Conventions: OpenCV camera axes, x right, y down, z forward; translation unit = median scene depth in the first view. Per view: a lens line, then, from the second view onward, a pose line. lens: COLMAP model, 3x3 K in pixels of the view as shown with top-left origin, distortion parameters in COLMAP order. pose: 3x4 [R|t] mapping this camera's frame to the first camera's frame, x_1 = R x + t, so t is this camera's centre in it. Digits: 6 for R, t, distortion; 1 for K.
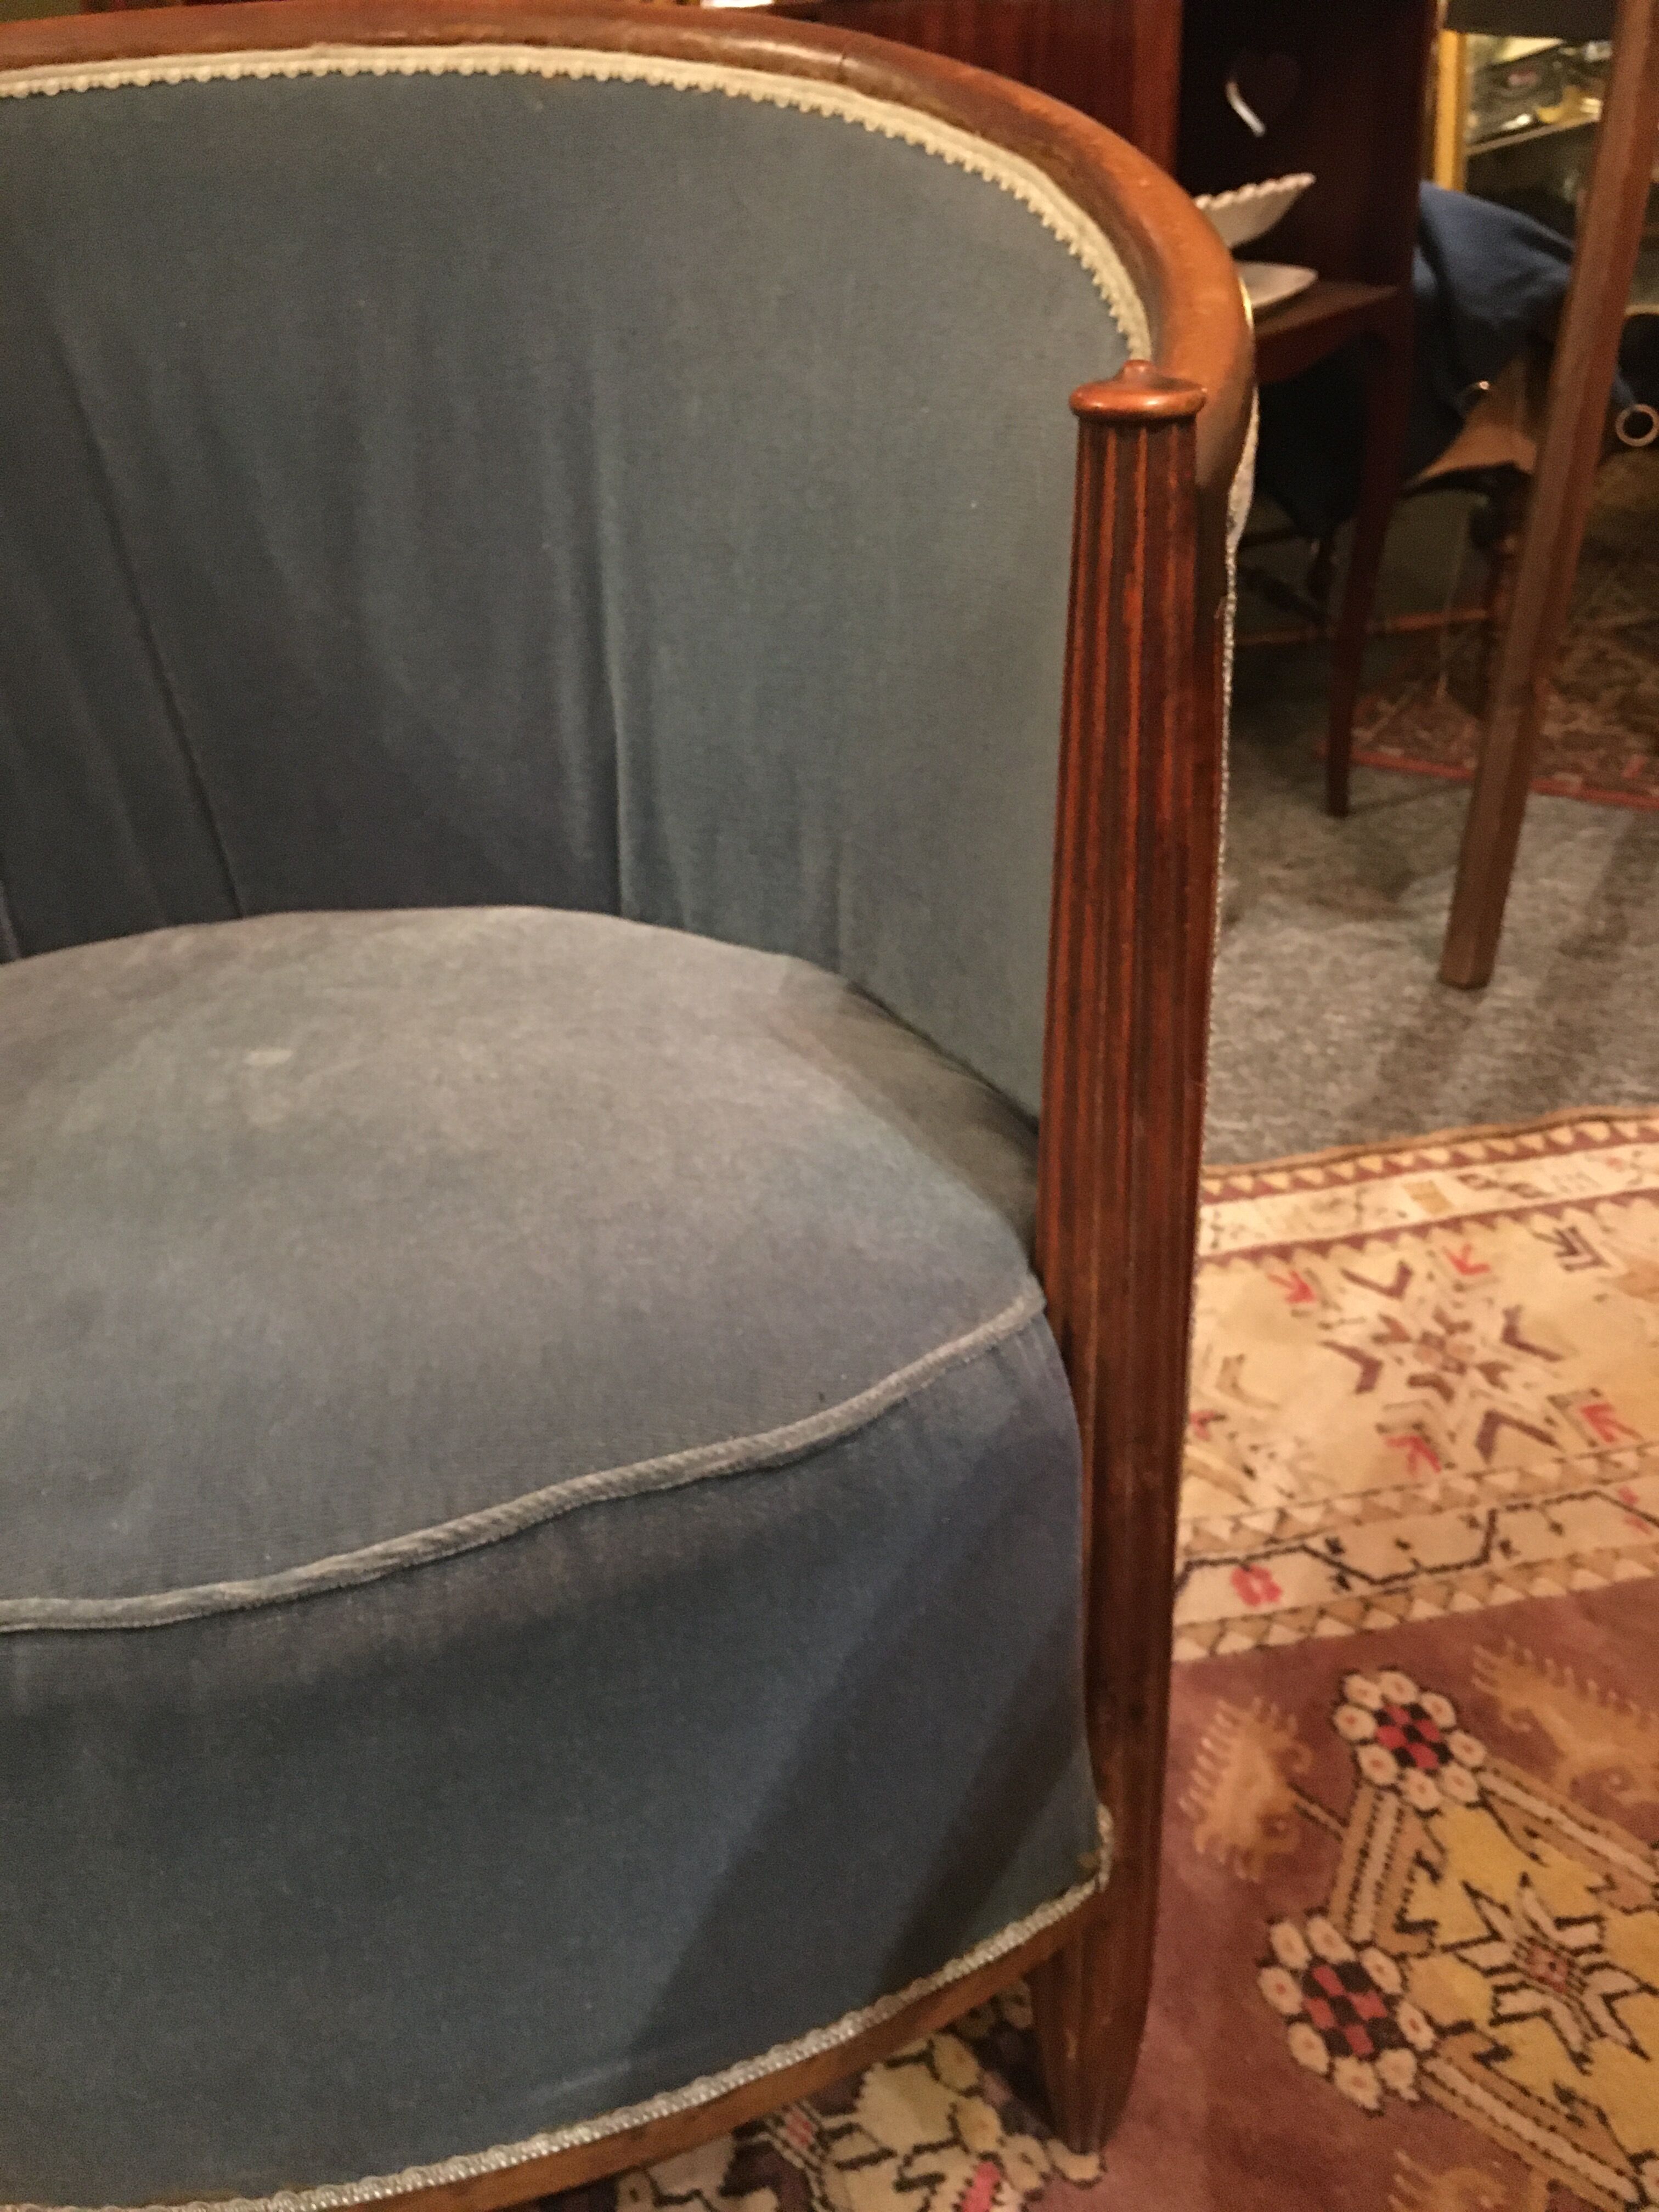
lens RADIAL K [[1895.4, 0, 822.5], [0, 1895.4, 1115.0], [0, 0, 1]] dist [0.071072, -0.114173]
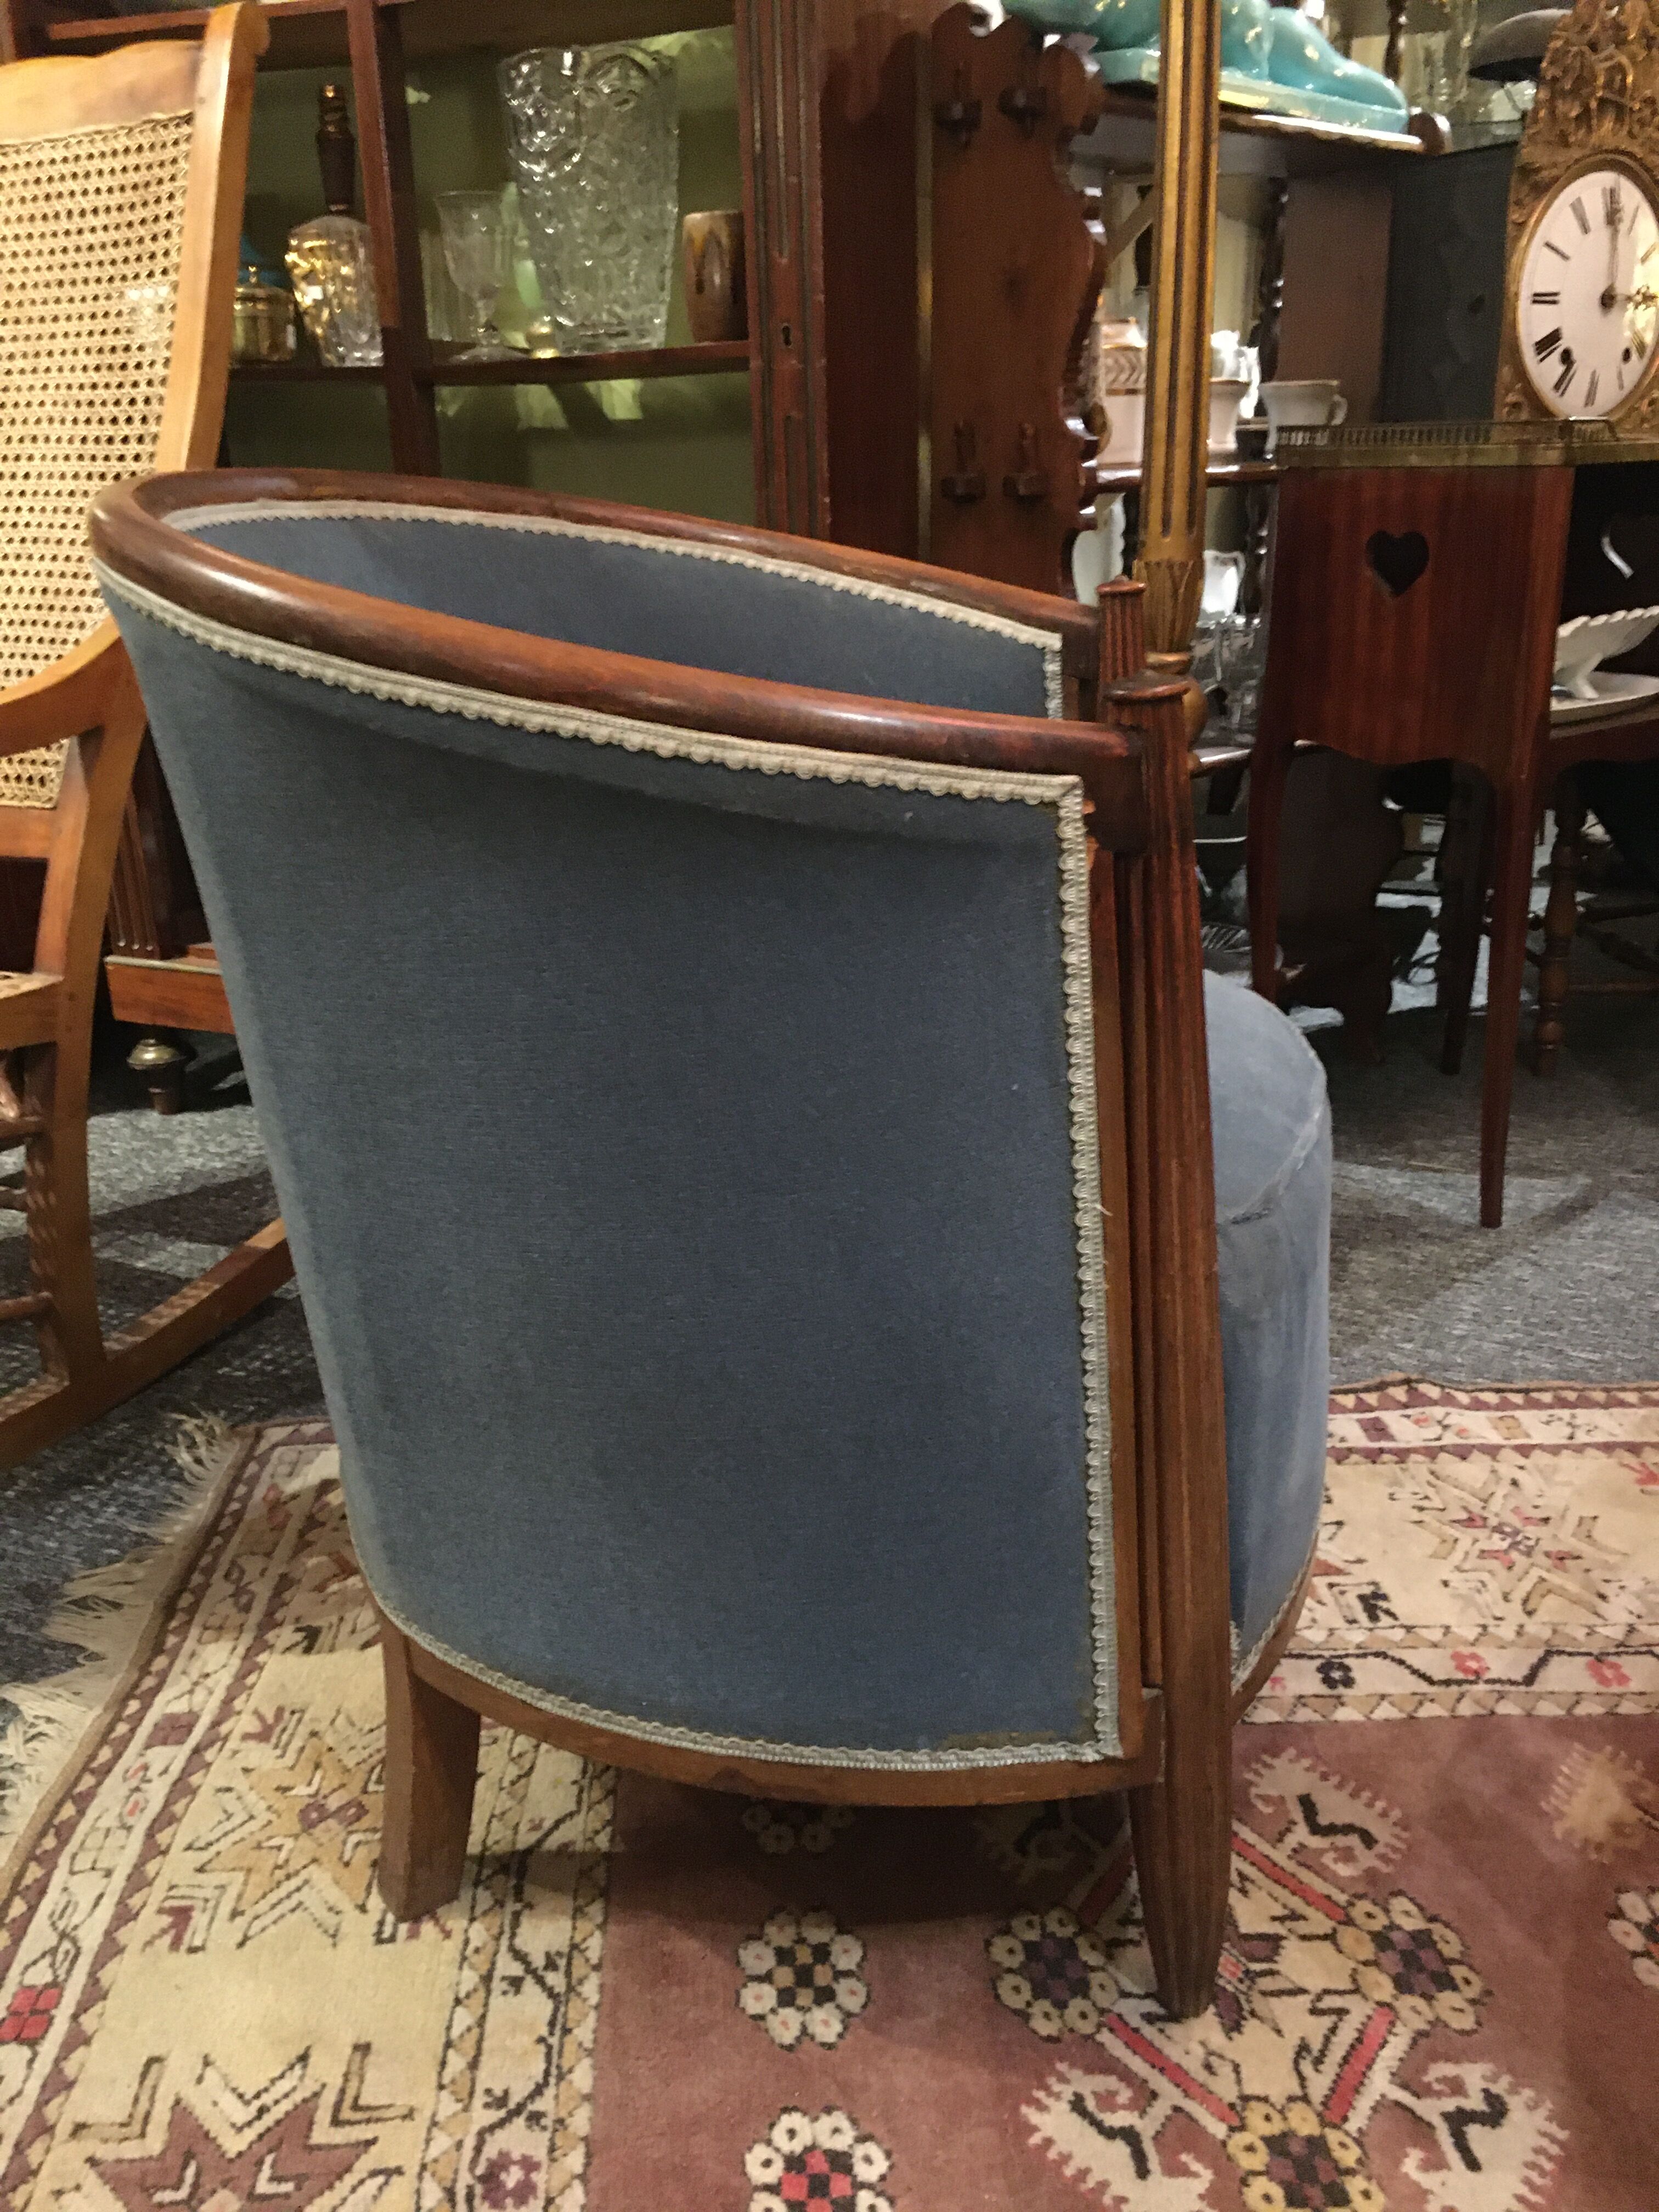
lens RADIAL K [[1895.4, 0, 818.9], [0, 1895.4, 1102.2], [0, 0, 1]] dist [0.071072, -0.114173]
pose [[0.983625, 0.078357, -0.162302, -0.087811], [-0.110355, 0.973838, -0.198651, 0.182896], [0.142490, 0.213309, 0.966538, -0.291601]]
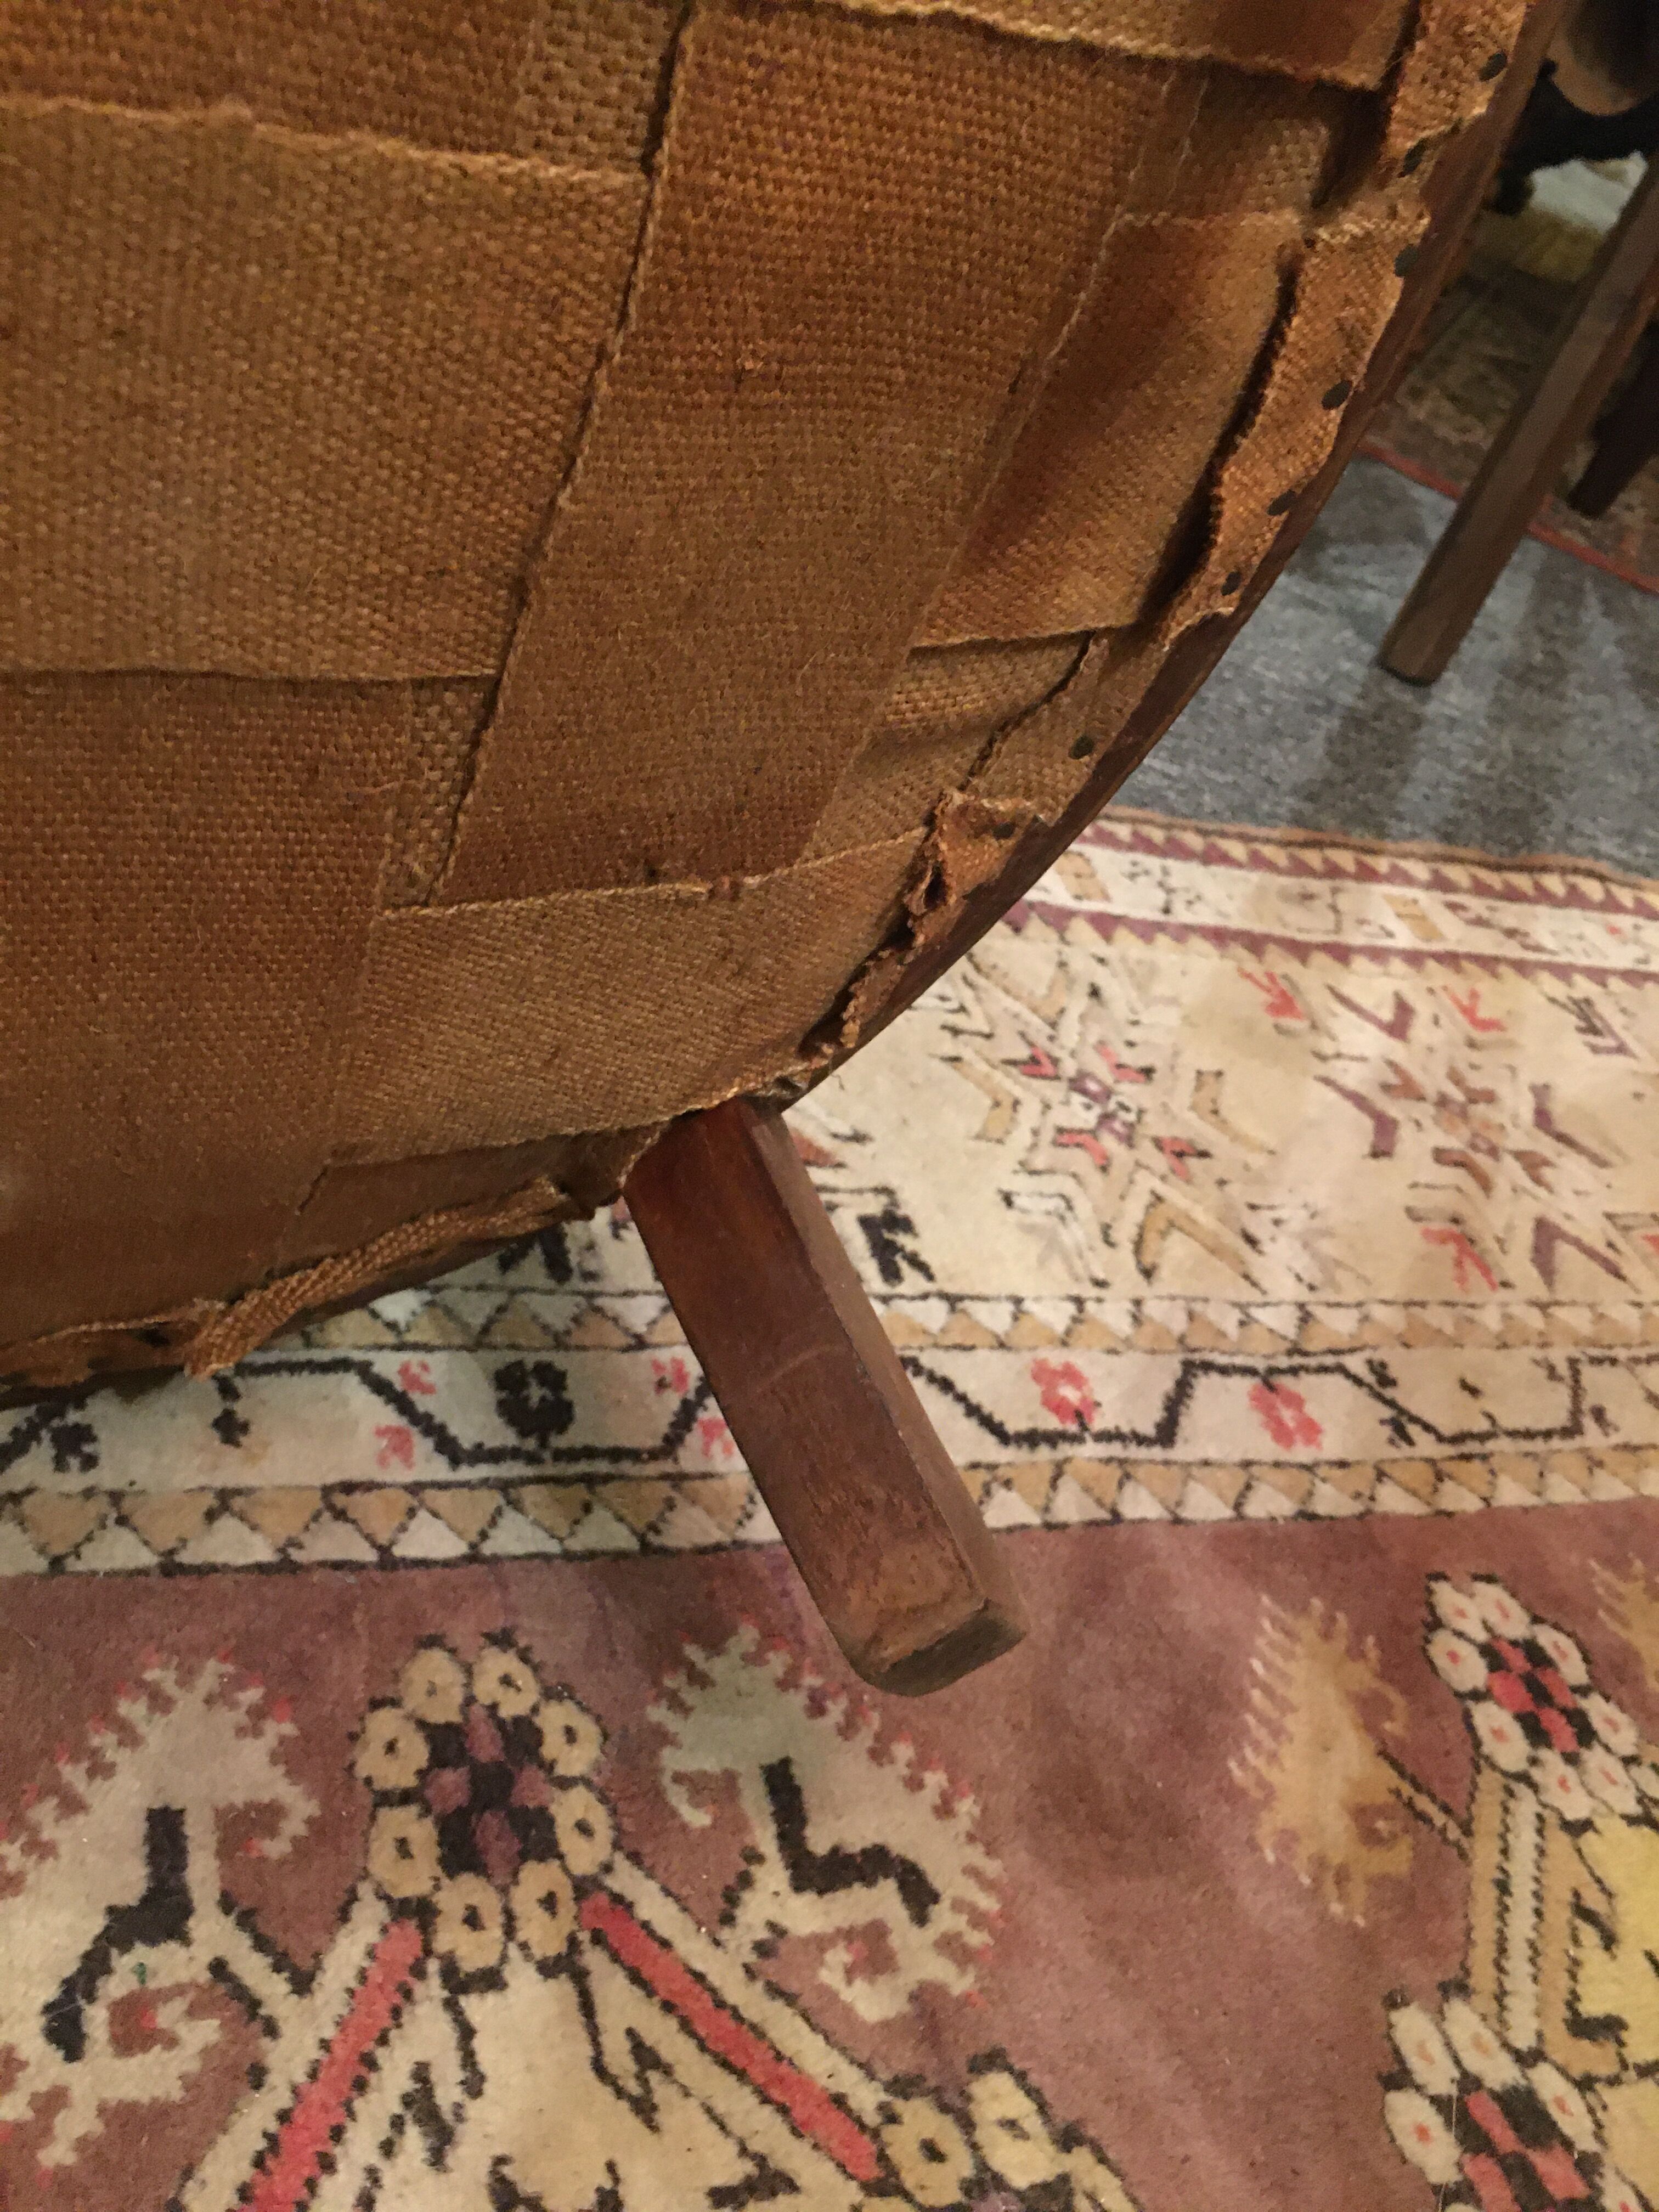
lens RADIAL K [[1895.4, 0, 811.1], [0, 1895.4, 1115.3], [0, 0, 1]] dist [0.071072, -0.114173]
pose [[0.933707, 0.204142, 0.294137, -0.125844], [-0.247051, 0.961962, 0.116601, 0.108966], [-0.259146, -0.181538, 0.948624, 0.430811]]
